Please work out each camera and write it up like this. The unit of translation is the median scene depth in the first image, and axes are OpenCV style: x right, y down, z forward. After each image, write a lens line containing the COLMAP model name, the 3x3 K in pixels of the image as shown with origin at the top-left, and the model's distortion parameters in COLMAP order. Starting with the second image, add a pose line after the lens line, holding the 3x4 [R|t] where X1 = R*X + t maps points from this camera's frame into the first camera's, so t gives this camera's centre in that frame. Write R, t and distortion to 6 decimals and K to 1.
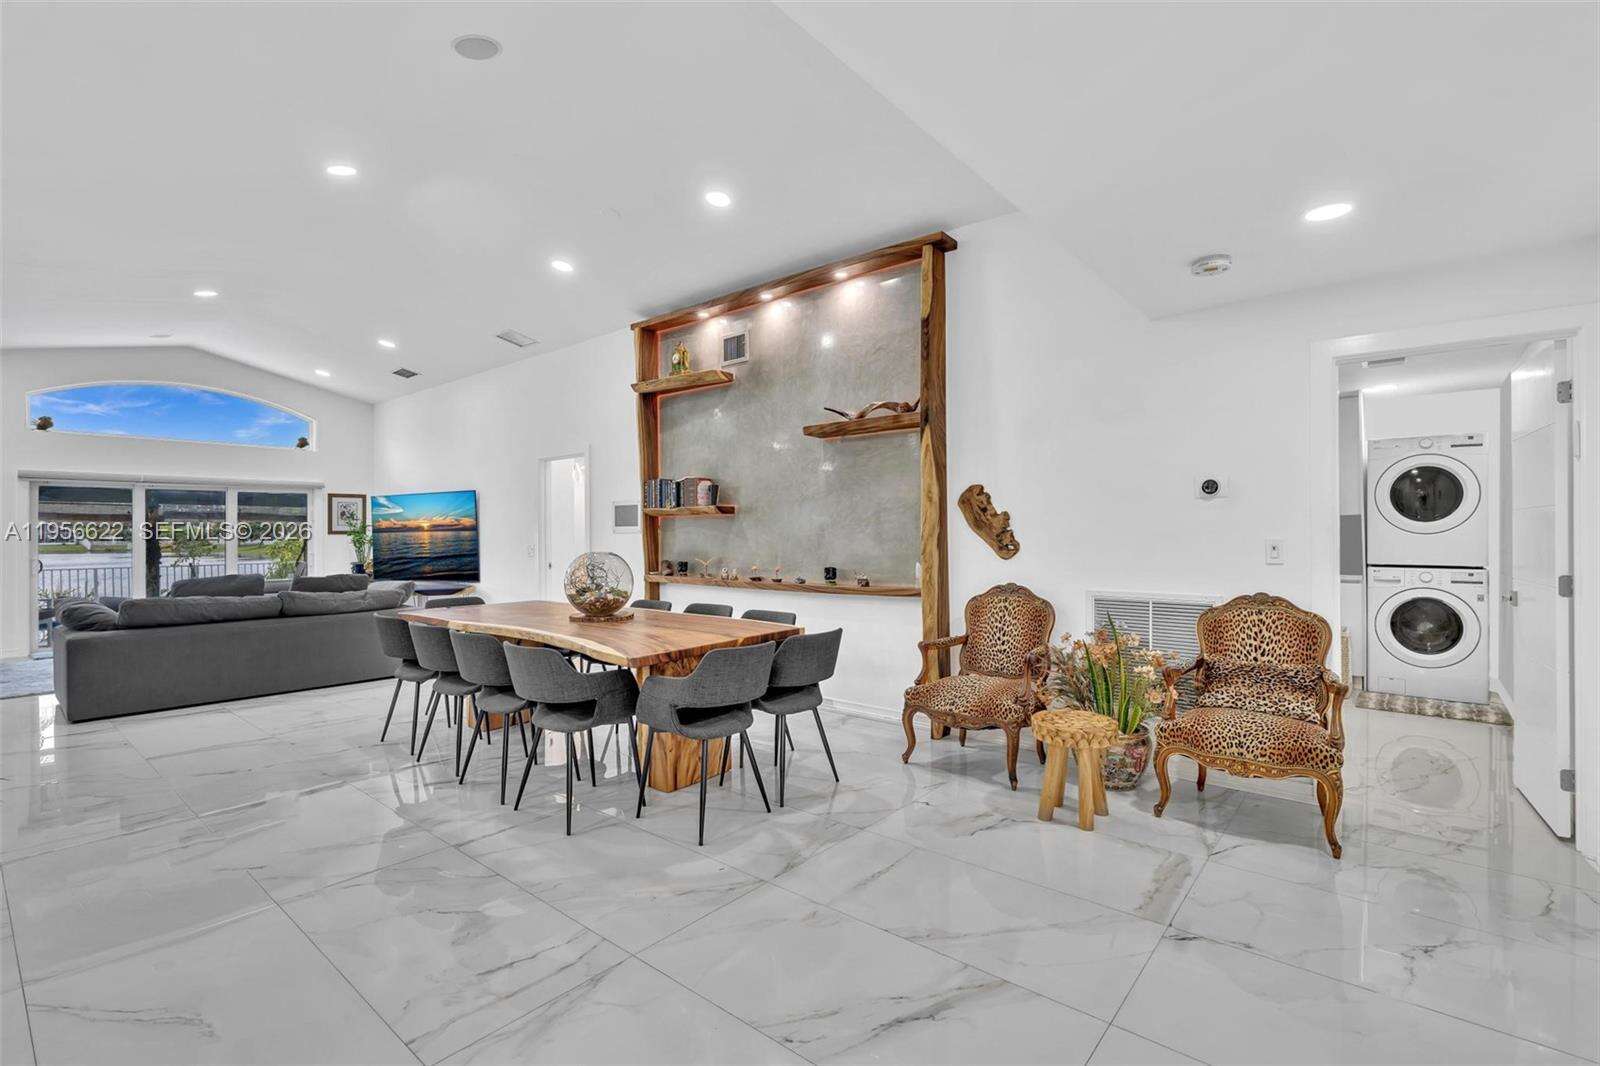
lens RADIAL K [[722.6, 0, 799.6], [0, 722.6, 532.2], [0, 0, 1]] dist [-0.008944, 0.003546]
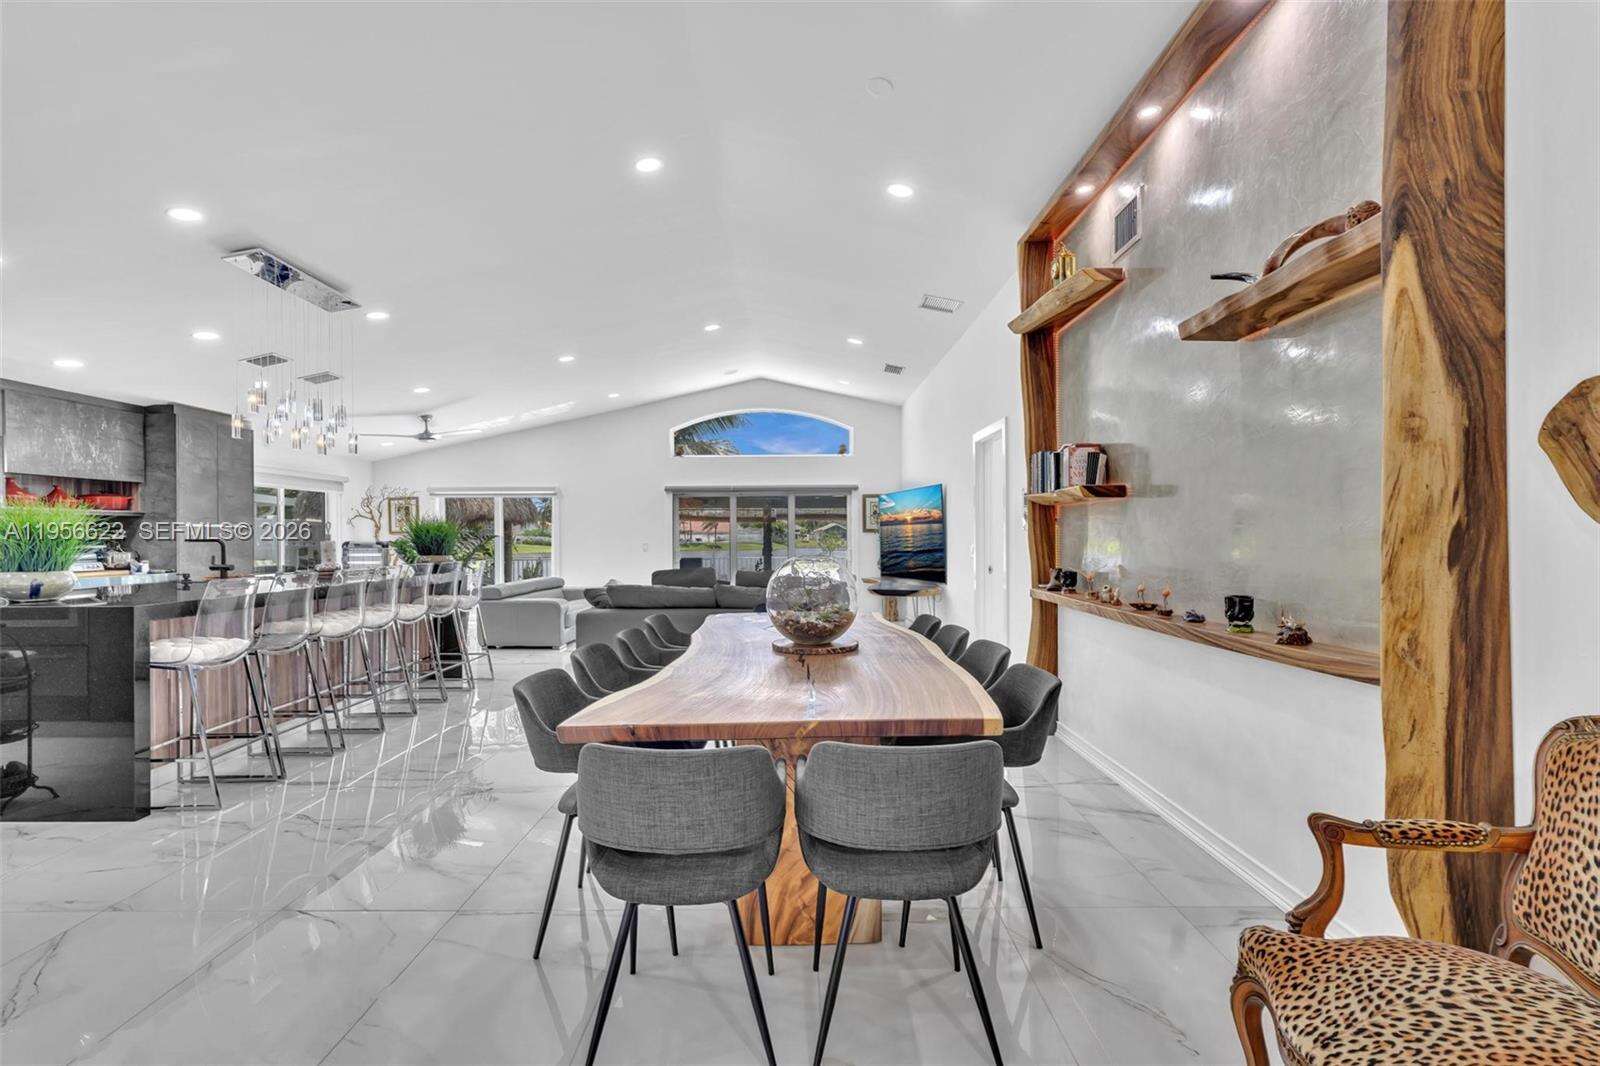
lens RADIAL K [[722.6, 0, 797.1], [0, 722.6, 537.0], [0, 0, 1]] dist [-0.008944, 0.003546]
pose [[0.642940, 0.004077, -0.765906, 0.186140], [0.003117, 0.999964, 0.007940, 0.002641], [0.765910, -0.007492, 0.642904, 0.369506]]
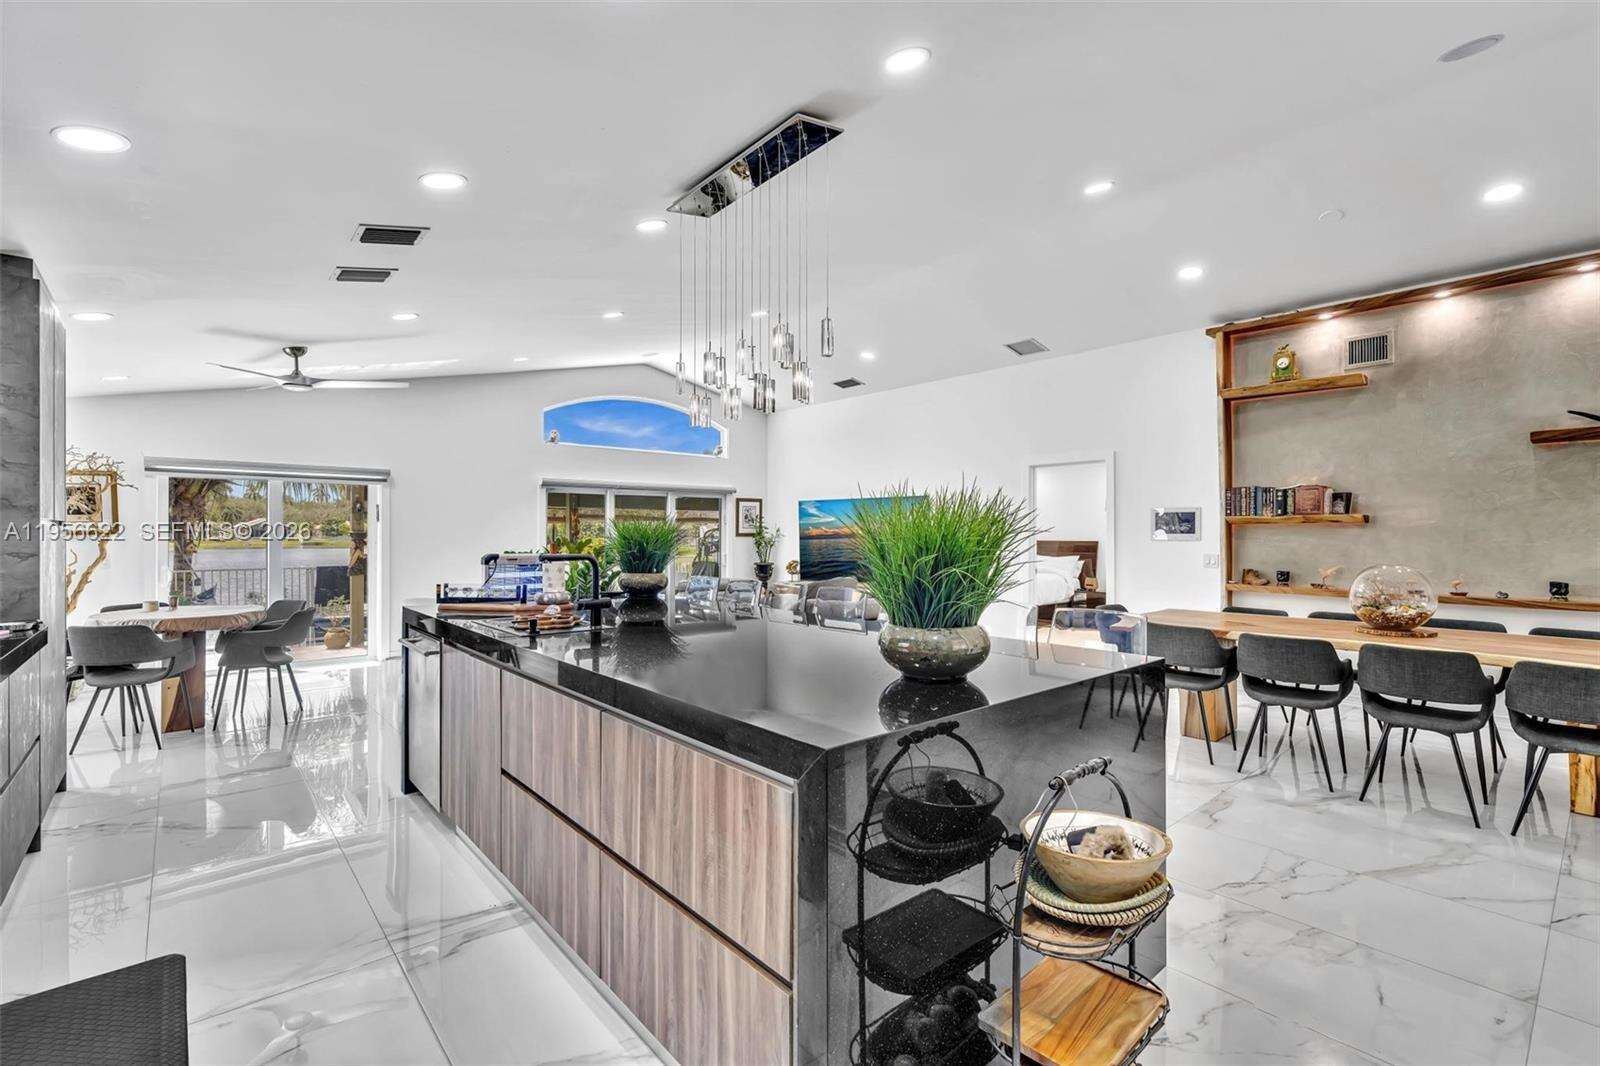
lens RADIAL K [[722.6, 0, 801.4], [0, 722.6, 530.3], [0, 0, 1]] dist [-0.008944, 0.003546]
pose [[0.987679, 0.007612, -0.156307, -0.638574], [-0.008141, 0.999963, -0.002742, -0.006848], [0.156280, 0.003981, 0.987705, -0.055211]]
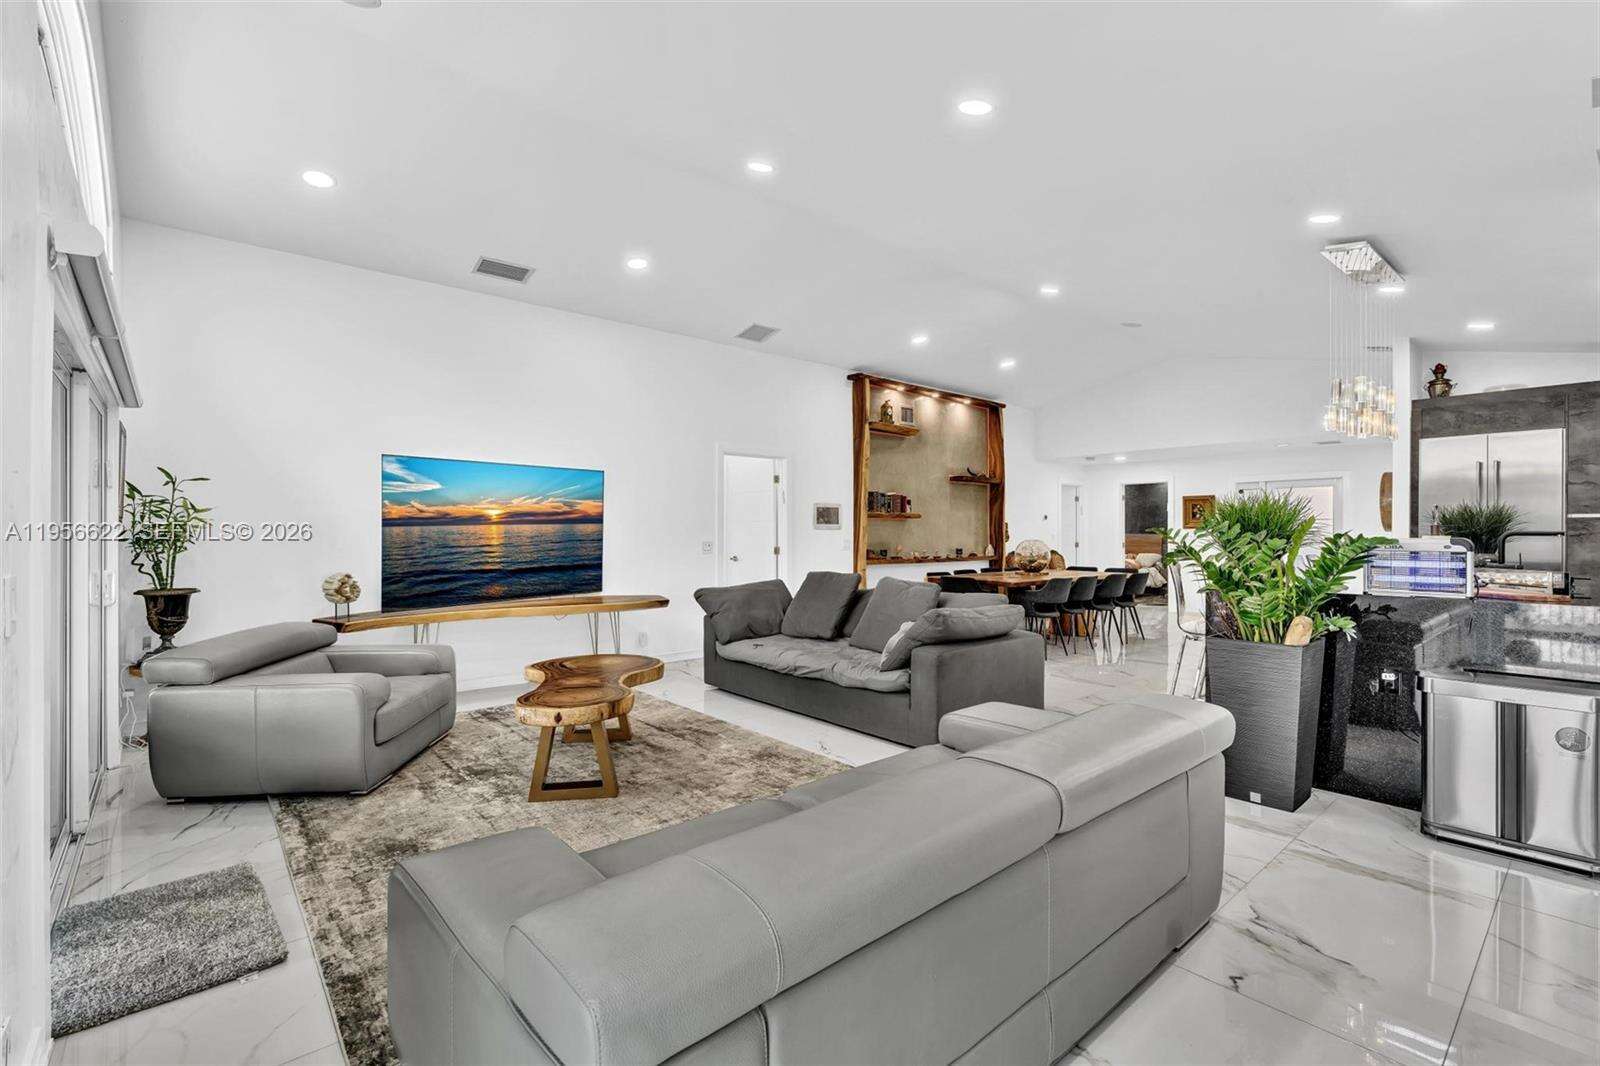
lens RADIAL K [[722.6, 0, 790.3], [0, 722.6, 524.3], [0, 0, 1]] dist [-0.008944, 0.003546]
pose [[0.156508, 0.016627, 0.987537, -1.602366], [-0.004429, 0.999860, -0.016133, 0.013725], [-0.987667, -0.001848, 0.156560, 0.940510]]
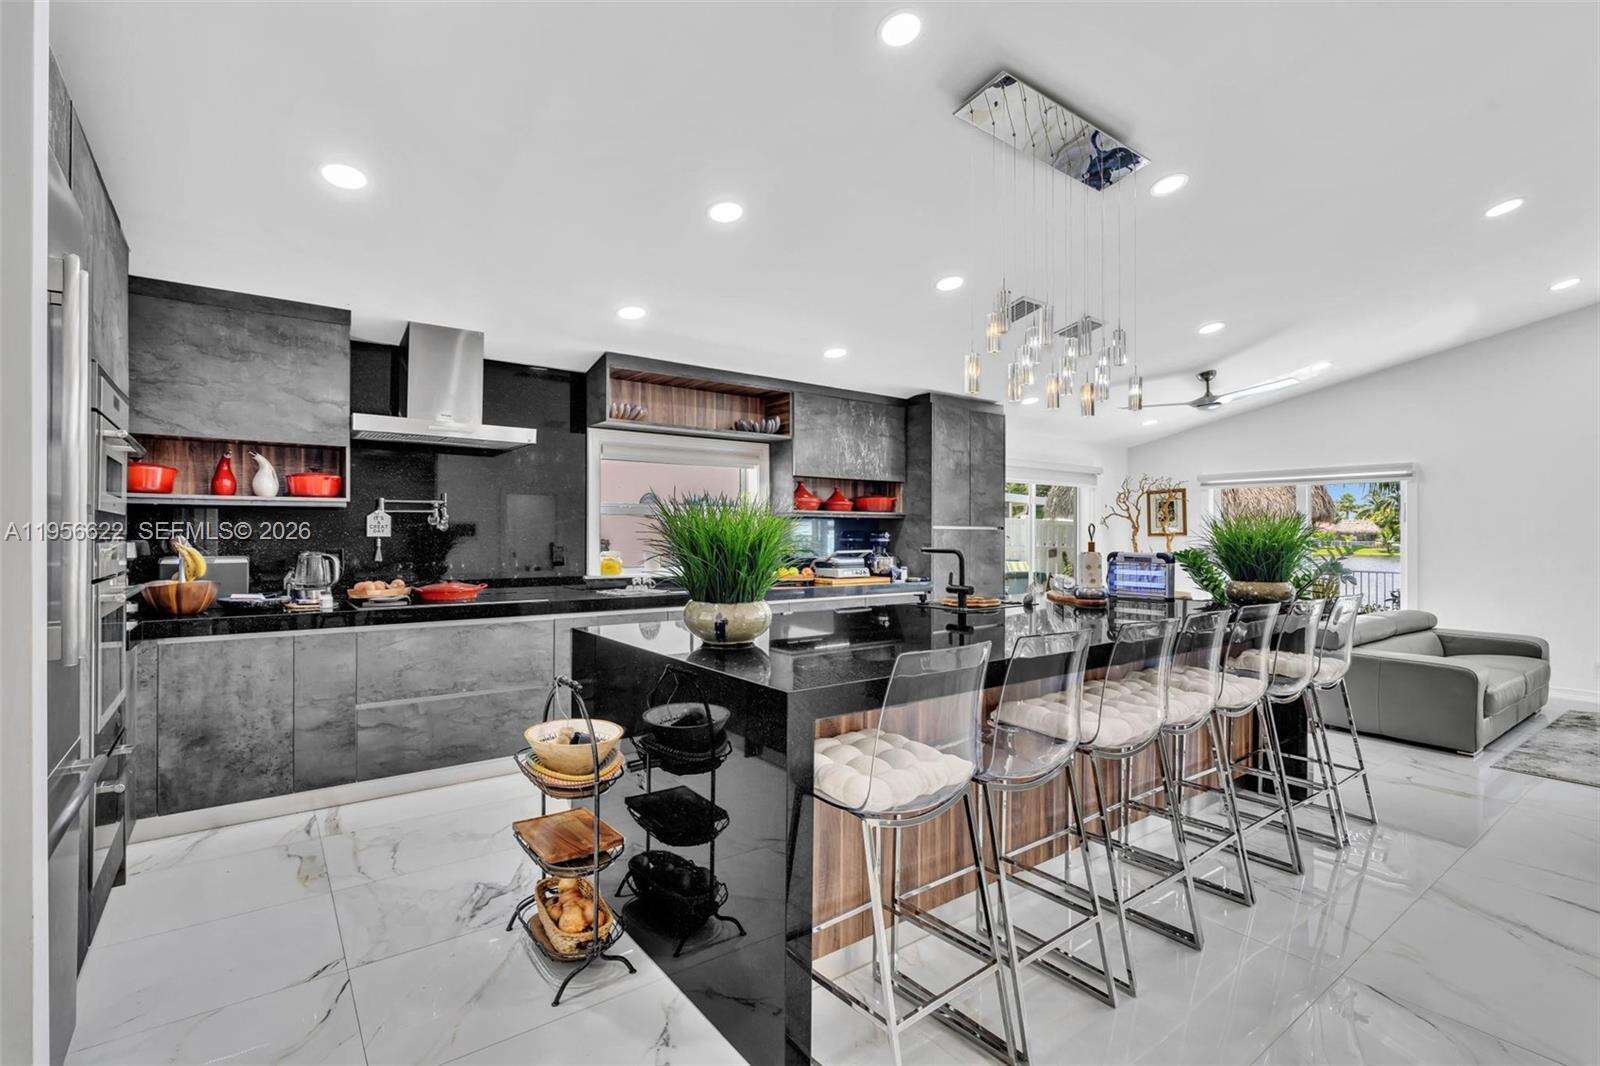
lens RADIAL K [[722.6, 0, 798.2], [0, 722.6, 533.4], [0, 0, 1]] dist [-0.008944, 0.003546]
pose [[-0.236332, 0.004772, -0.971661, -0.258541], [0.000048, 0.999988, 0.004899, -0.006549], [0.971672, 0.001111, -0.236329, 0.405145]]
